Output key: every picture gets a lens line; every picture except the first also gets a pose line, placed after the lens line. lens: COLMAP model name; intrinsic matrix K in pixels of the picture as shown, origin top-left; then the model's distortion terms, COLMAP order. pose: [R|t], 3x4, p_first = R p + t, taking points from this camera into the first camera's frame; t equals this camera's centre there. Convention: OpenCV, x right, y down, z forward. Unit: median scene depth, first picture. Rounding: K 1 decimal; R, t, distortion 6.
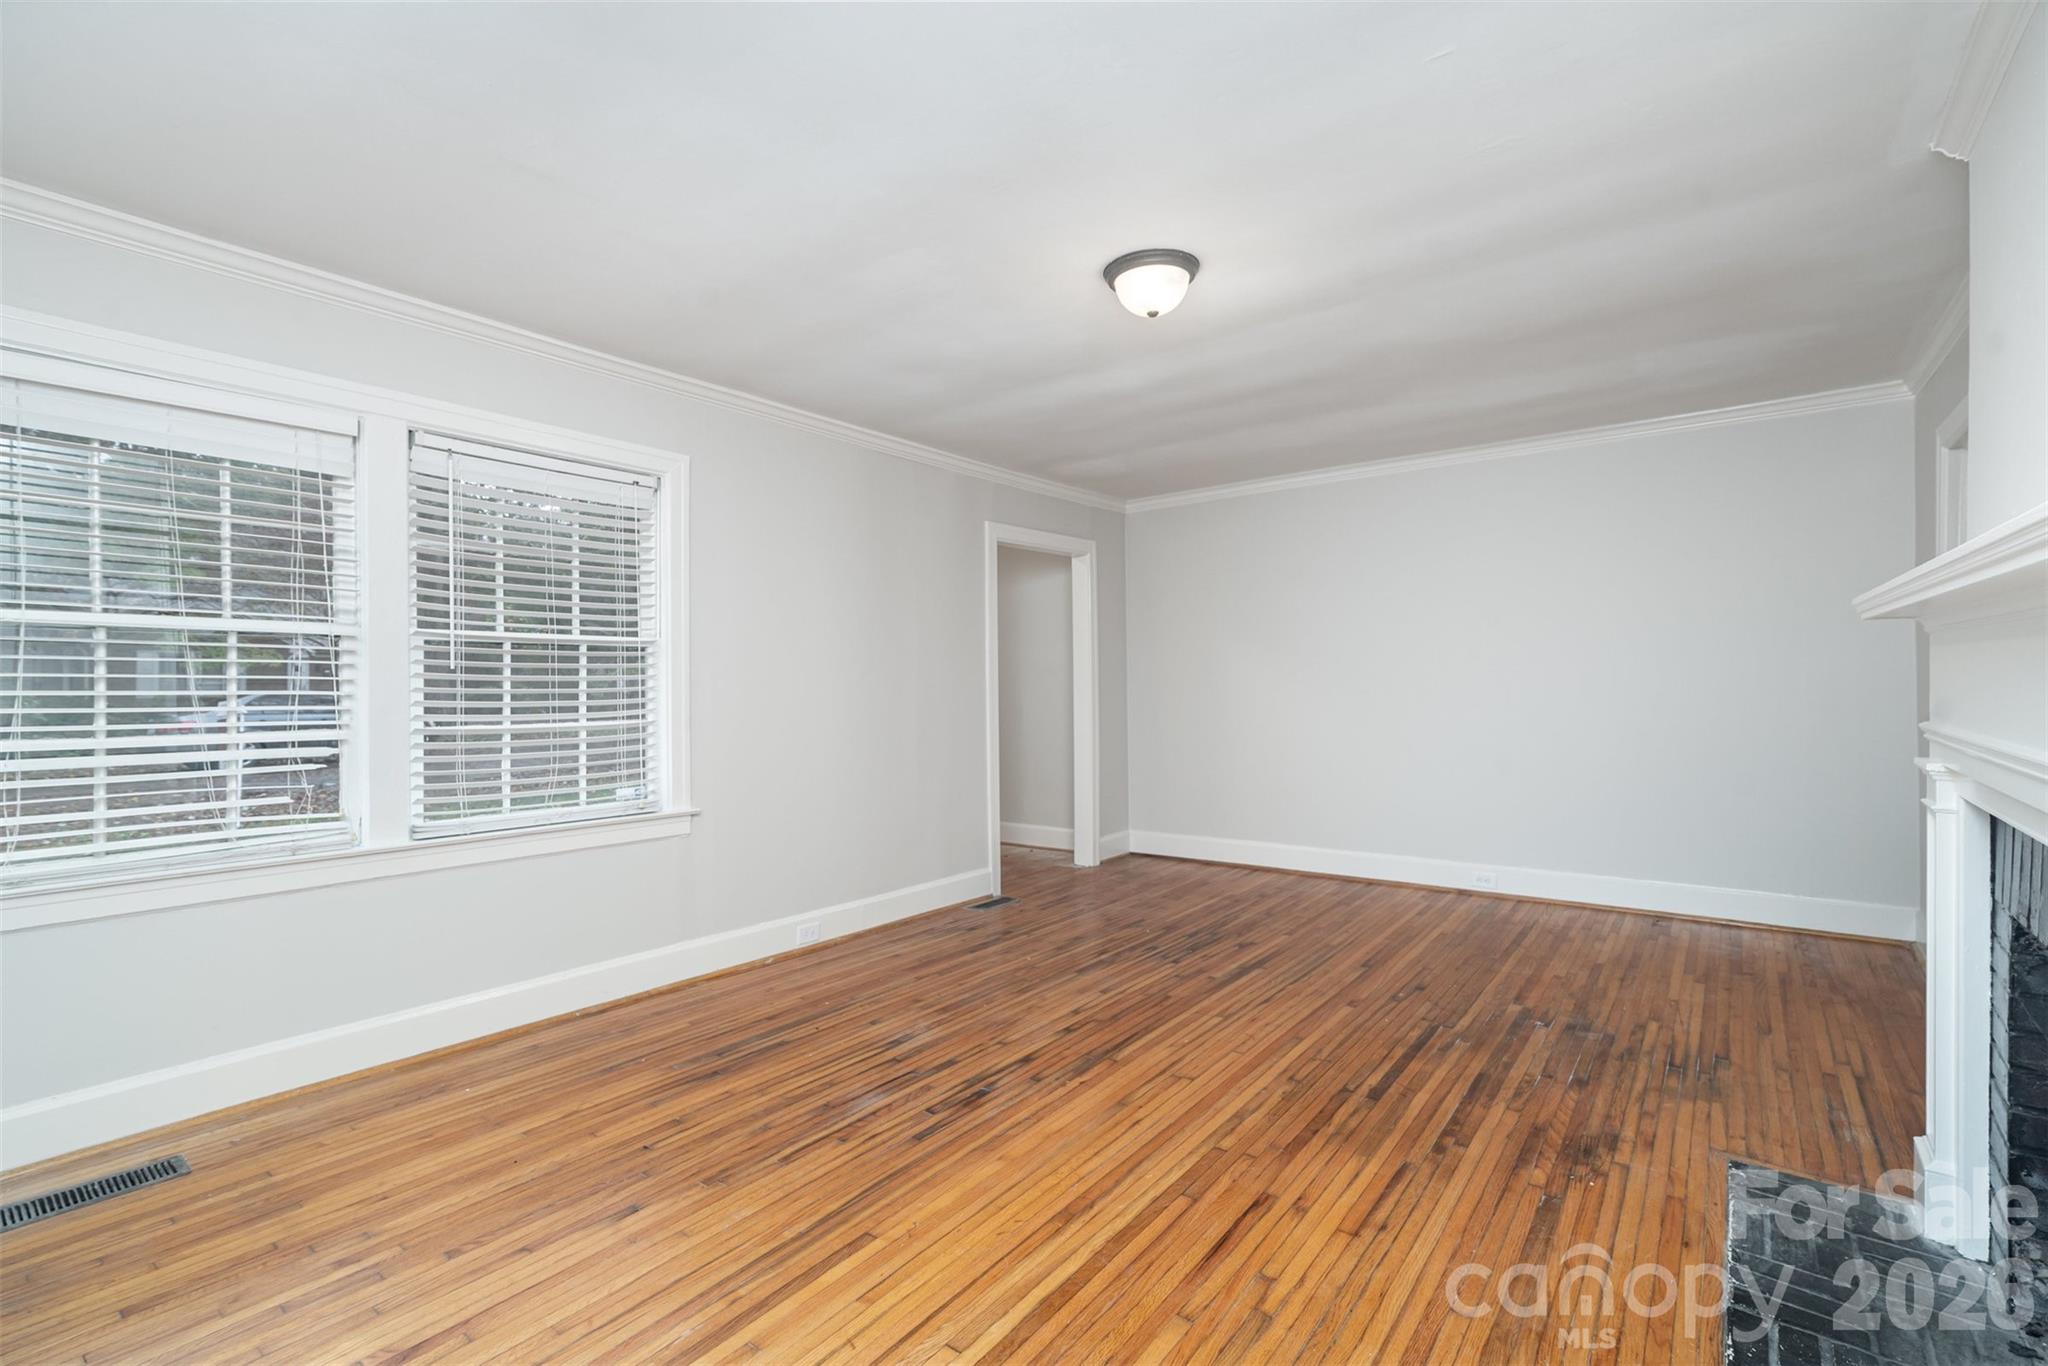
lens RADIAL K [[925.2, 0, 1029.9], [0, 925.2, 692.0], [0, 0, 1]] dist [0.000765, 0.000546]
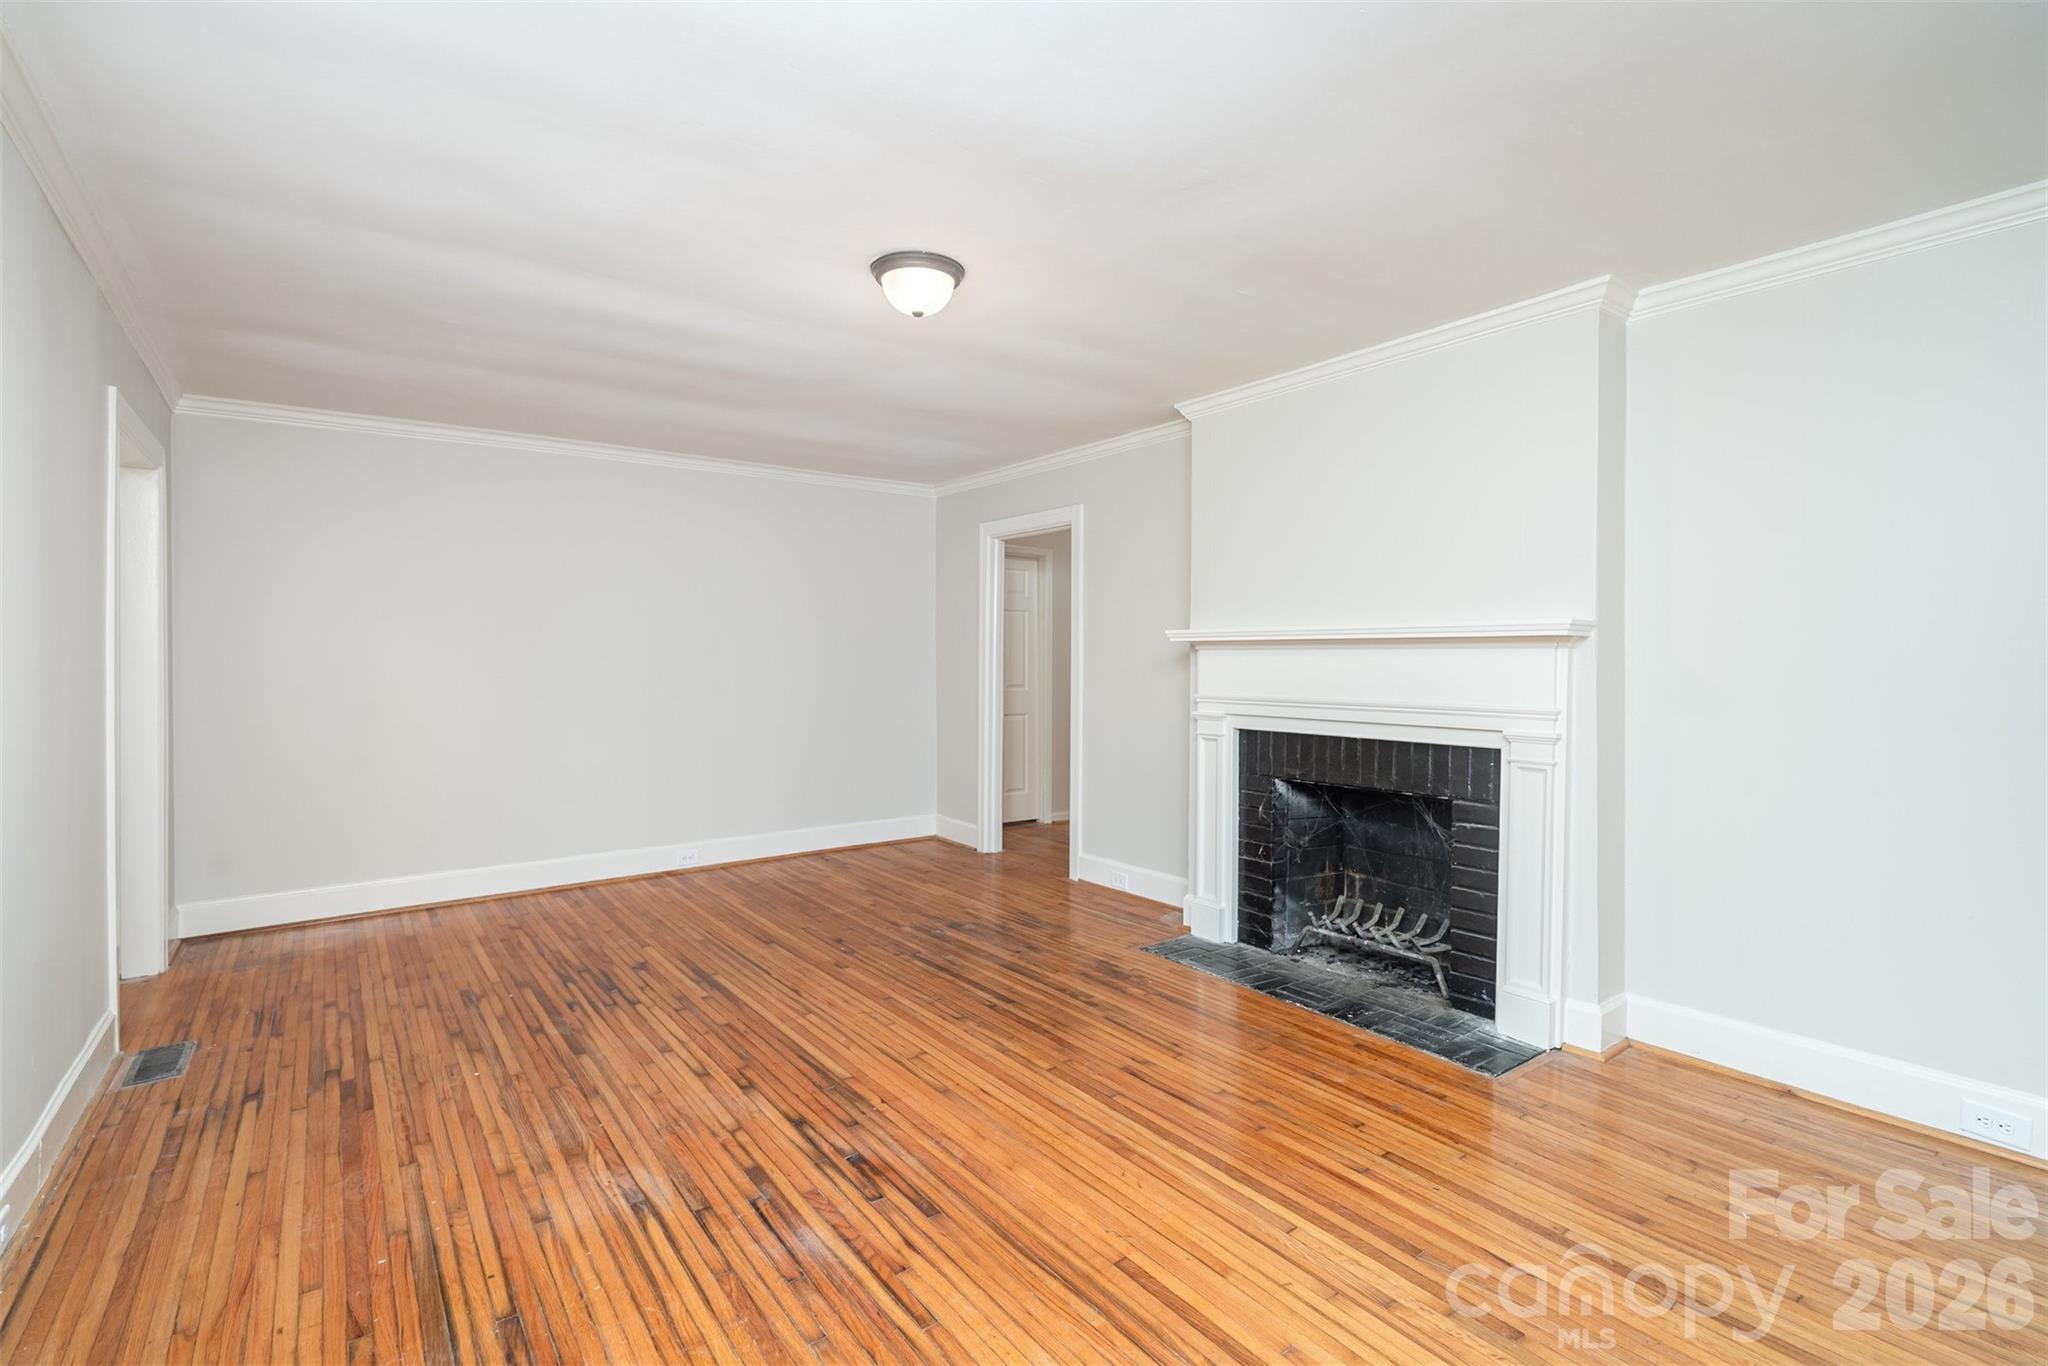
lens RADIAL K [[925.2, 0, 1031.0], [0, 925.2, 672.9], [0, 0, 1]] dist [0.000765, 0.000546]
pose [[0.264154, 0.004237, 0.964471, -0.742070], [0.008532, 0.999941, -0.006729, 0.000009], [-0.964443, 0.010007, 0.264102, 0.564011]]
